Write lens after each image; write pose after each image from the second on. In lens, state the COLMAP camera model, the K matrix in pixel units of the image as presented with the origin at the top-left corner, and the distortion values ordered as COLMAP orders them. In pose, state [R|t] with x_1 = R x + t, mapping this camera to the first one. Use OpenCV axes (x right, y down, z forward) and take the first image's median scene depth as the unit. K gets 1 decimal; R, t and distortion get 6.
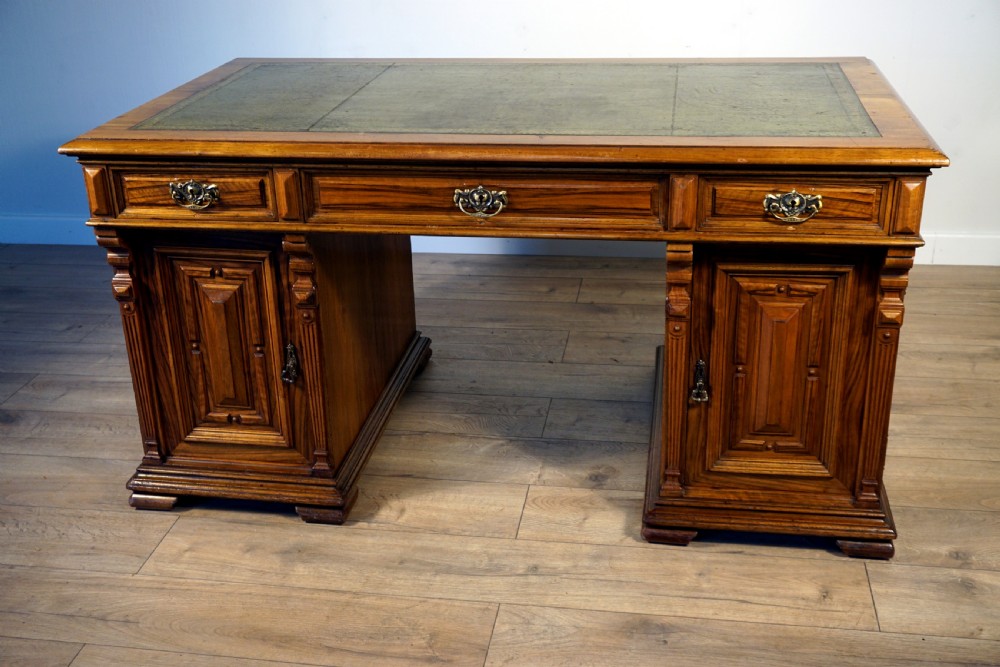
lens RADIAL K [[1139.3, 0, 504.4], [0, 1139.3, 331.6], [0, 0, 1]] dist [0.000818, 0.000000]
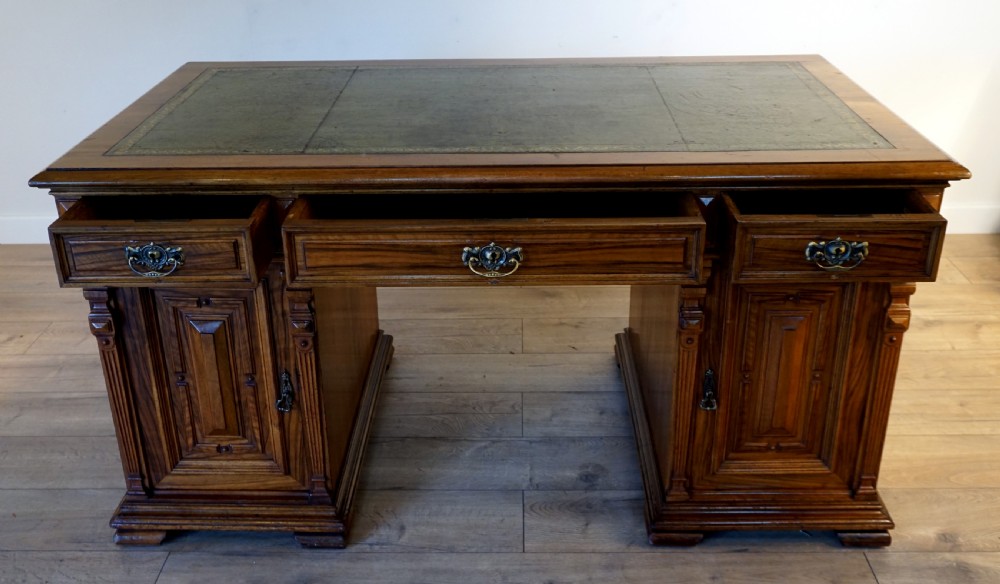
lens RADIAL K [[1015.1, 0, 499.5], [0, 1015.1, 304.6], [0, 0, 1]] dist [-0.018801, 0.000000]
pose [[0.990122, -0.048344, 0.131612, -0.122956], [0.043534, 0.998283, 0.039186, -0.073524], [-0.133281, -0.033069, 0.990526, 0.138102]]
